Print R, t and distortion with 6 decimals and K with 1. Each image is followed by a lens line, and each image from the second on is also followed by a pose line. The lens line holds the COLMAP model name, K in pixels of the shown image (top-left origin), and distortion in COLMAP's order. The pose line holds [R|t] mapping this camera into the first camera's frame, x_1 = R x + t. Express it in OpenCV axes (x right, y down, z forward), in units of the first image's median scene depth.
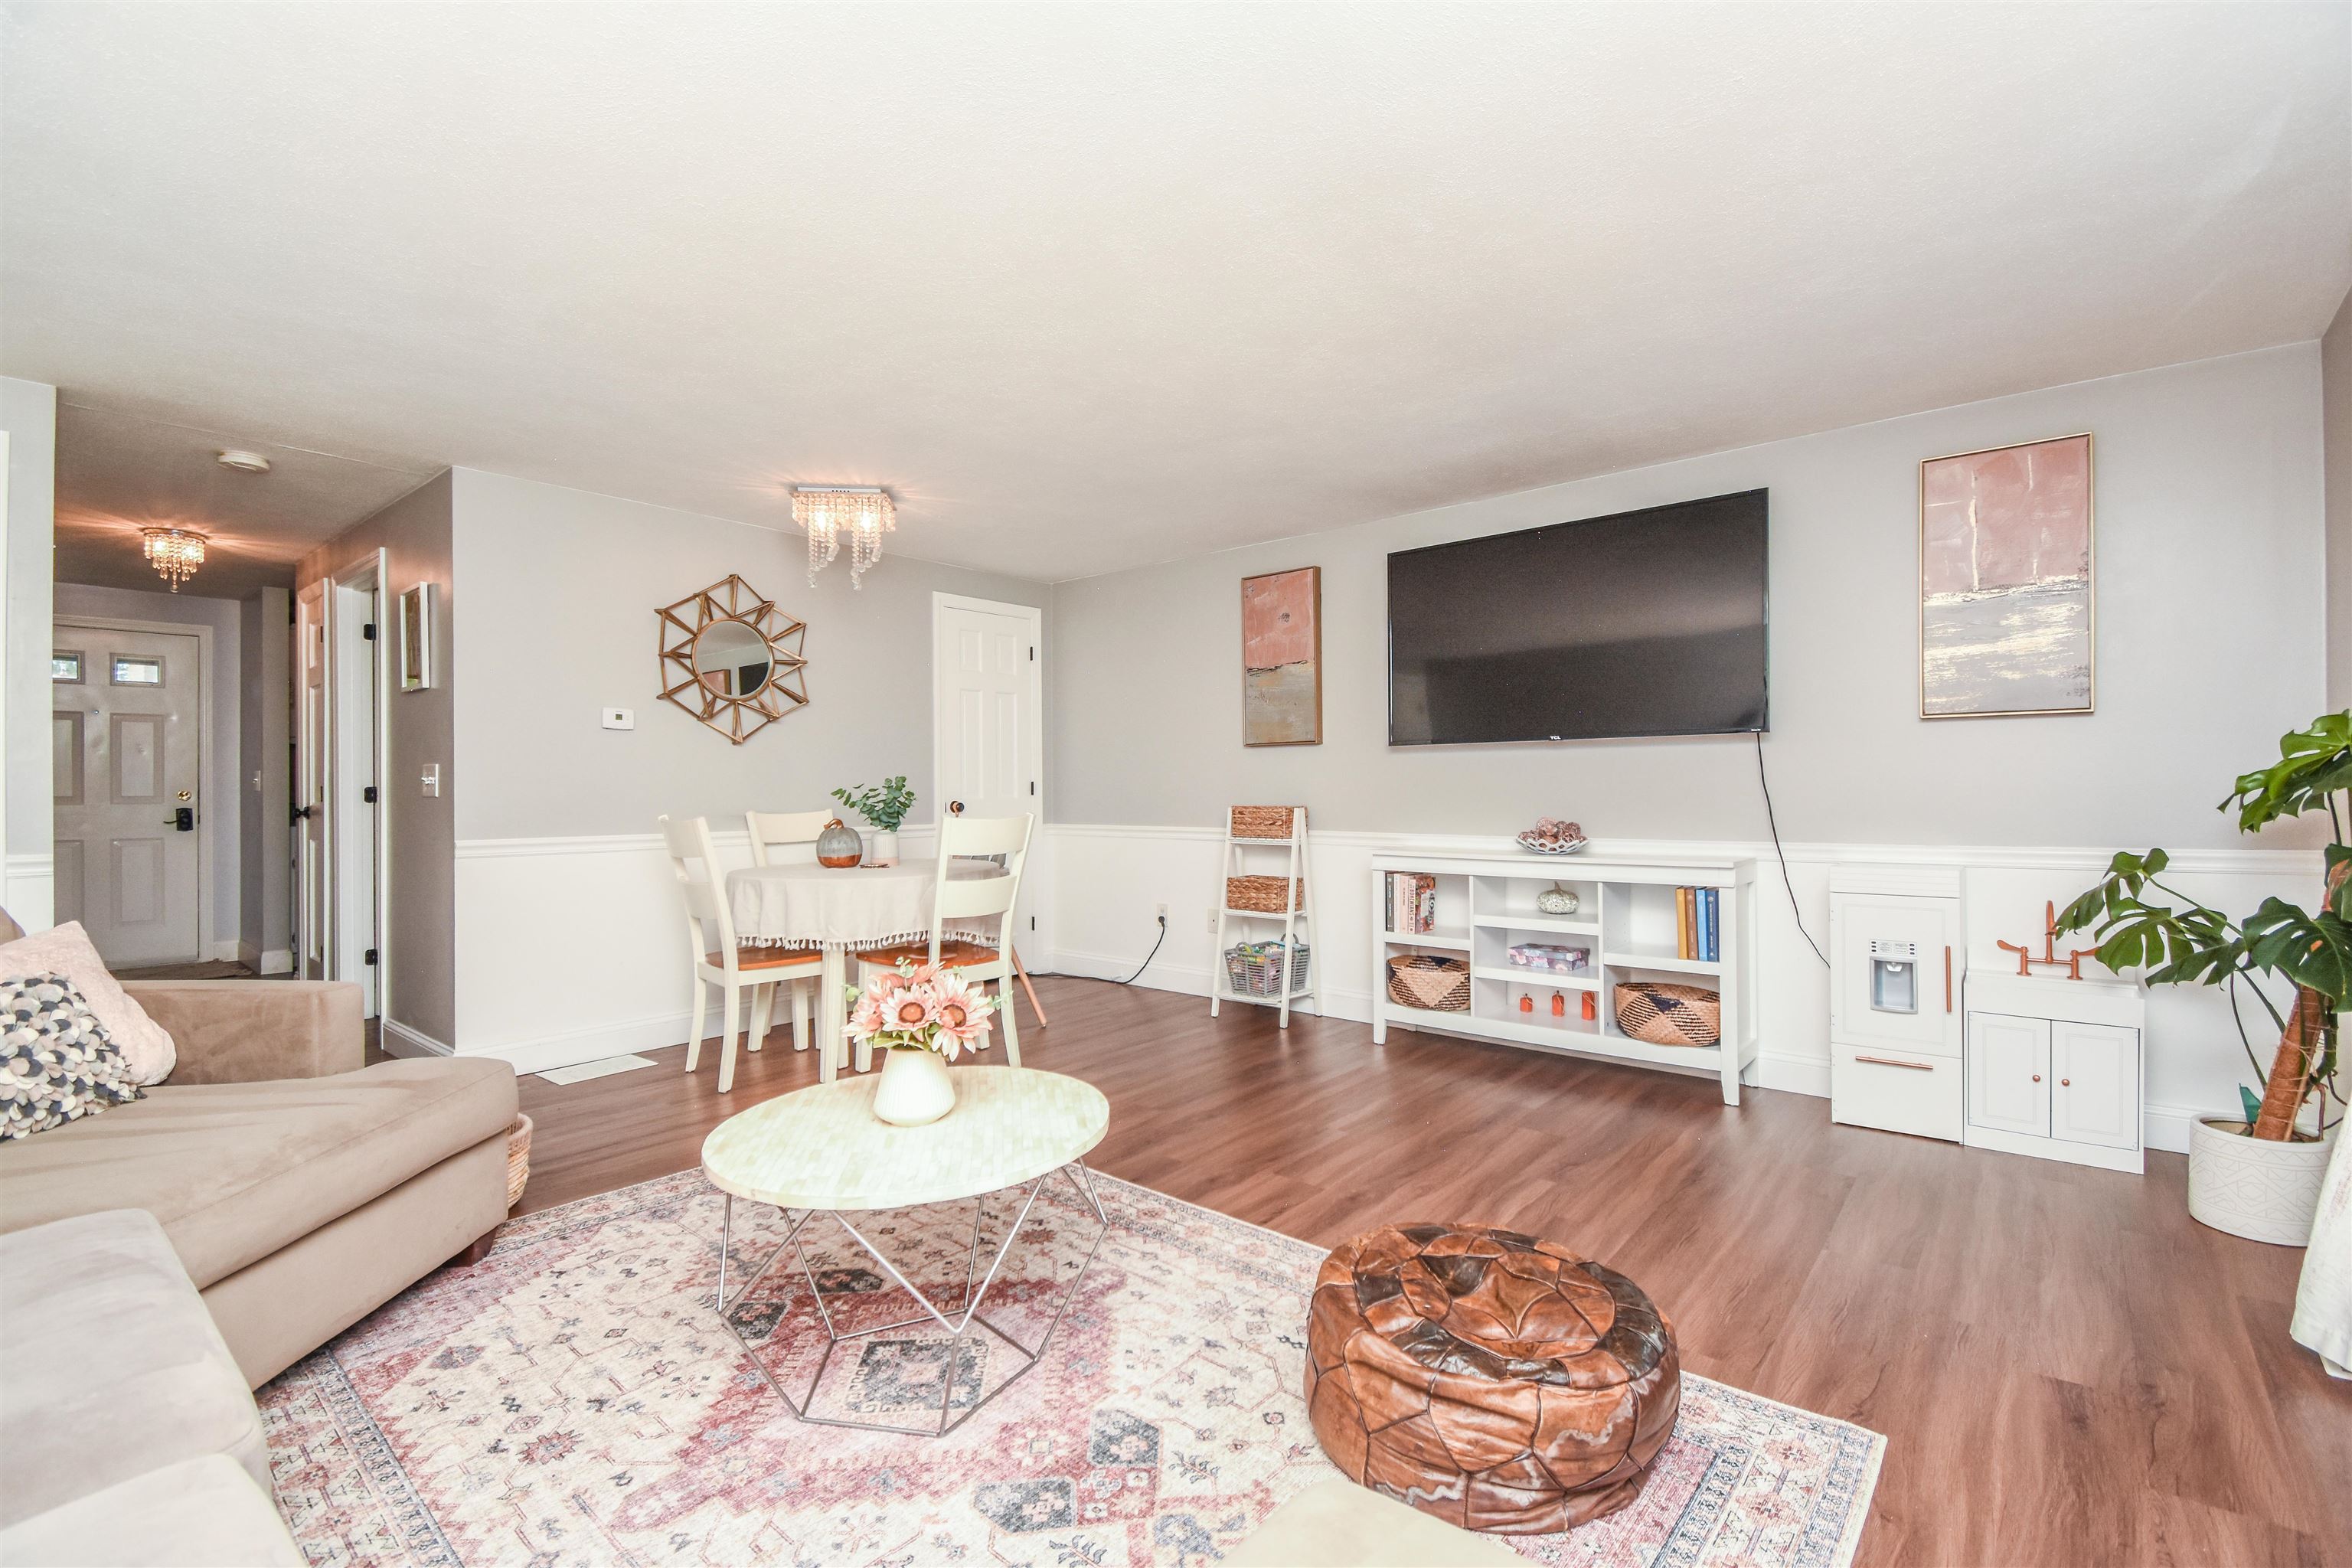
lens RADIAL K [[1015.7, 0, 1174.4], [0, 1015.7, 783.8], [0, 0, 1]] dist [0.032260, -0.017451]
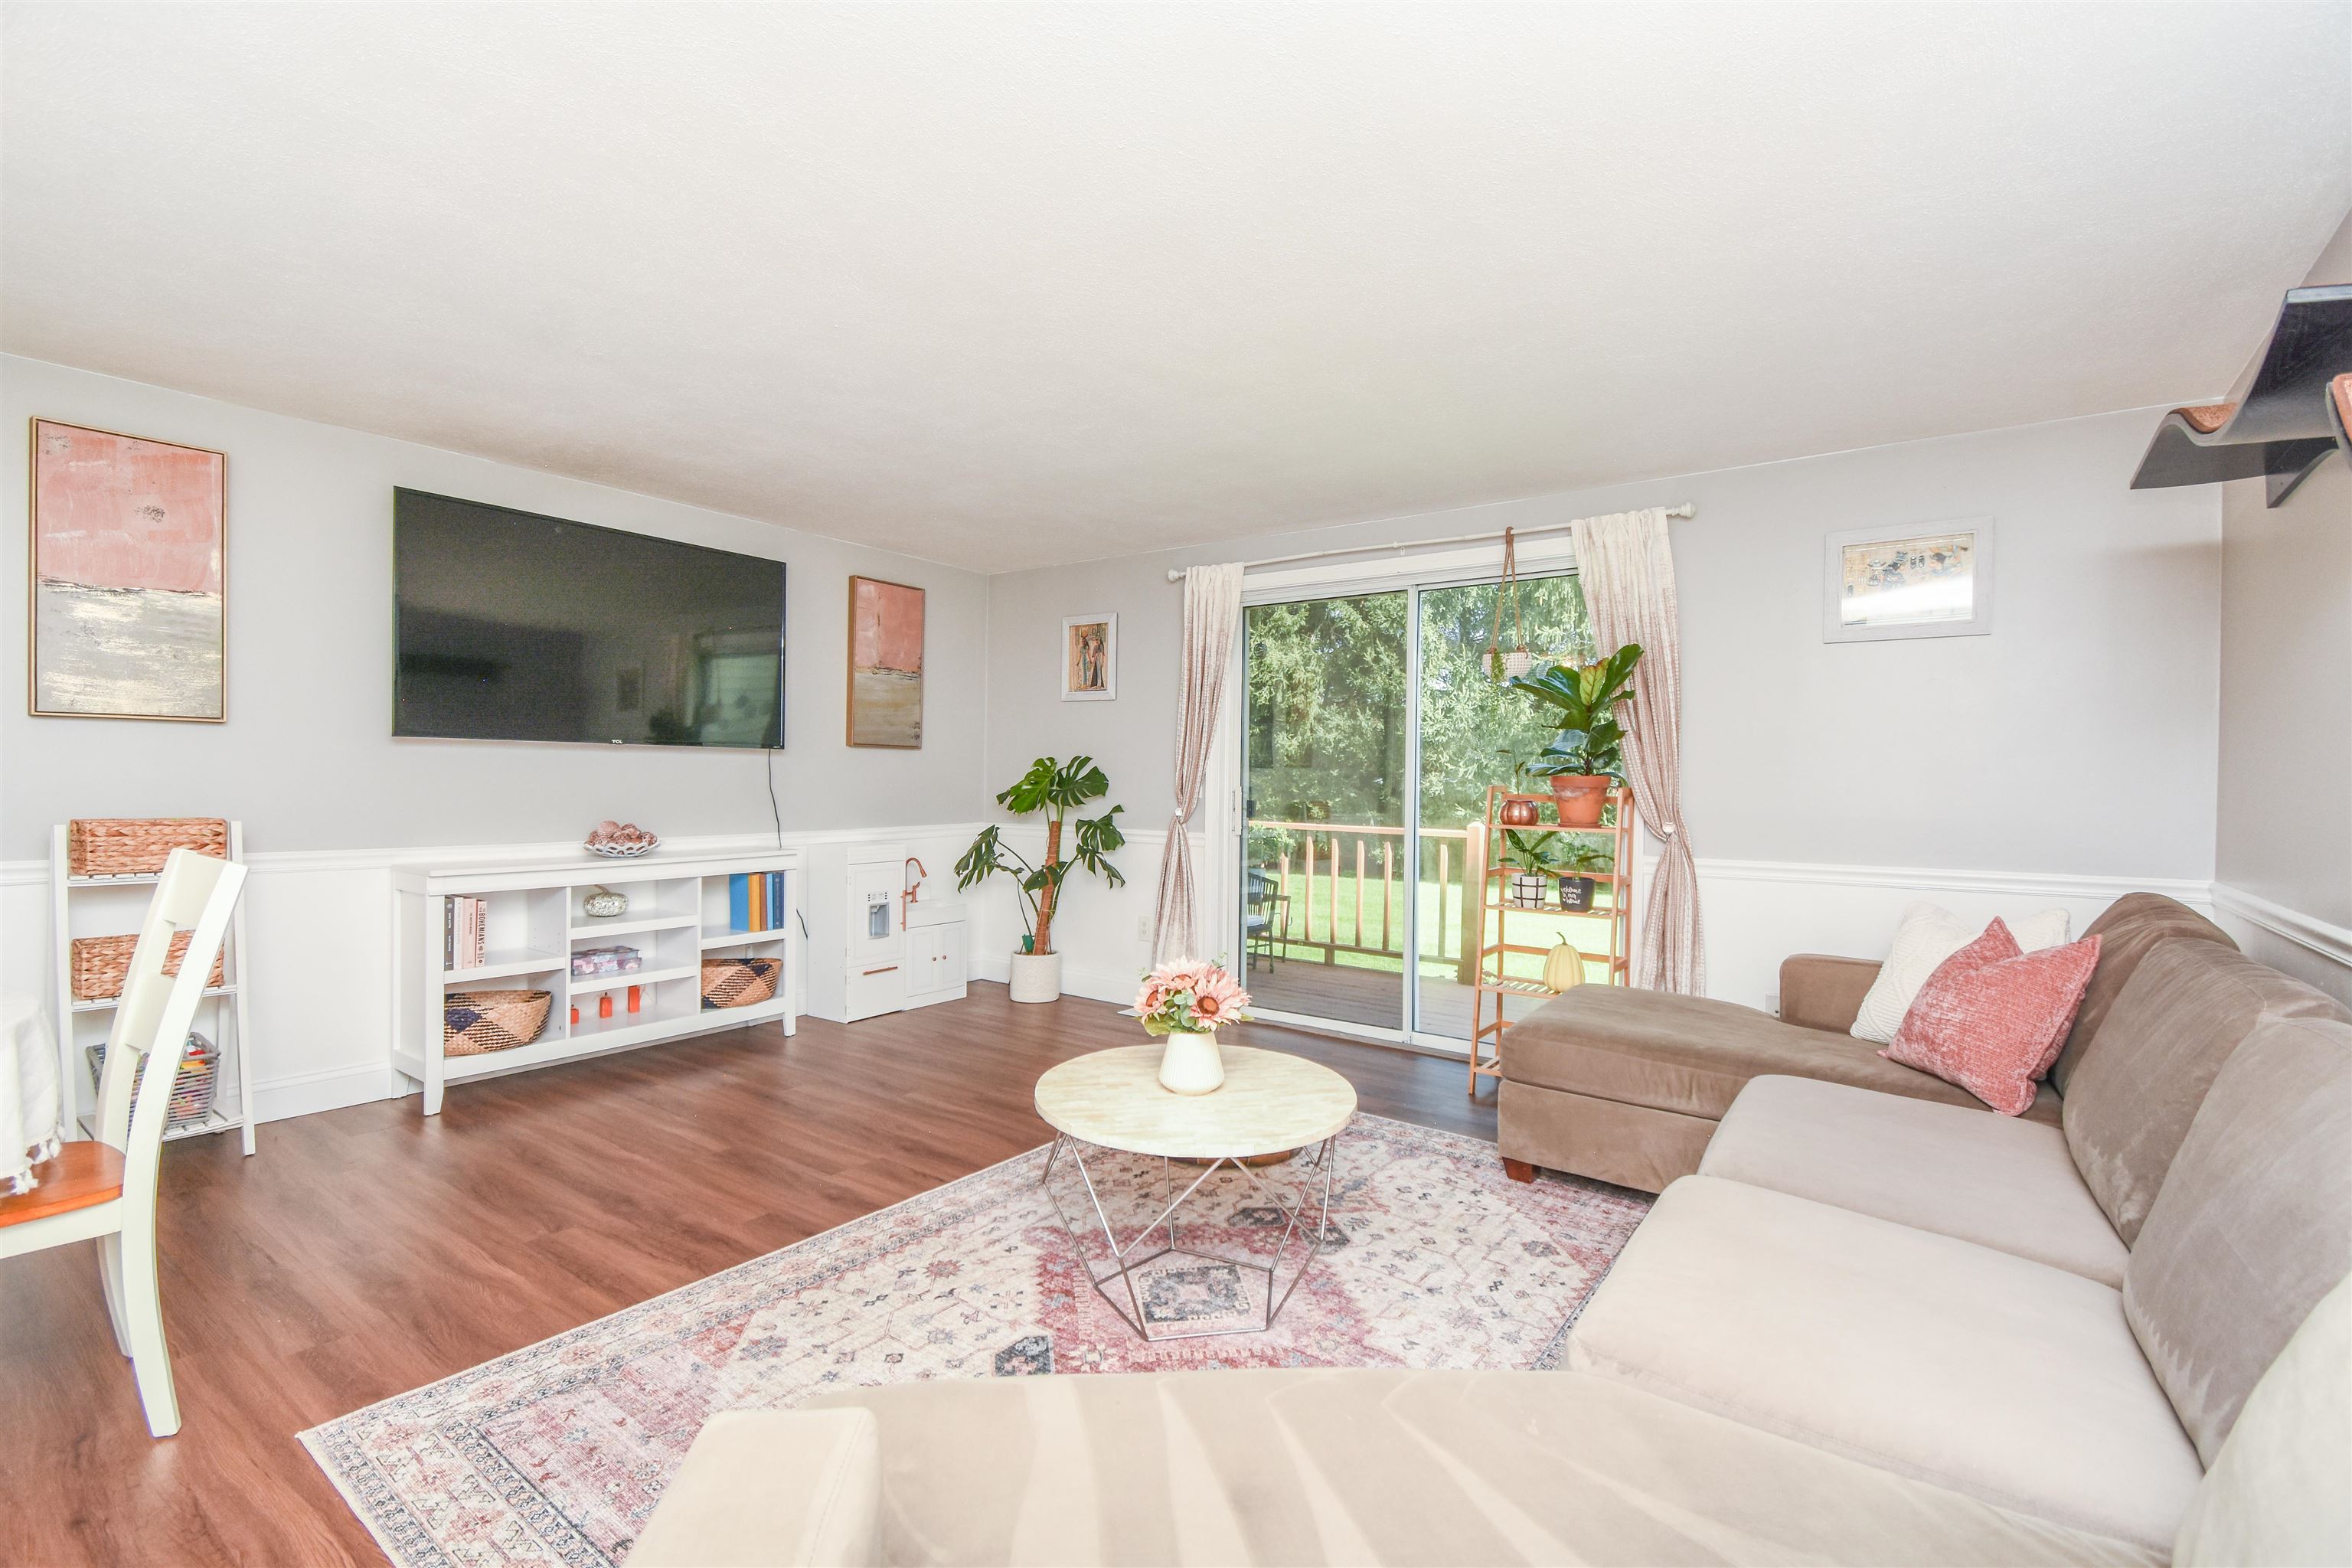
lens RADIAL K [[1015.7, 0, 1174.4], [0, 1015.7, 783.8], [0, 0, 1]] dist [0.032260, -0.017451]
pose [[-0.051678, -0.001364, 0.998663, -0.775997], [-0.019916, 0.999802, 0.000335, -0.017210], [-0.998465, -0.019872, -0.051695, 0.581647]]
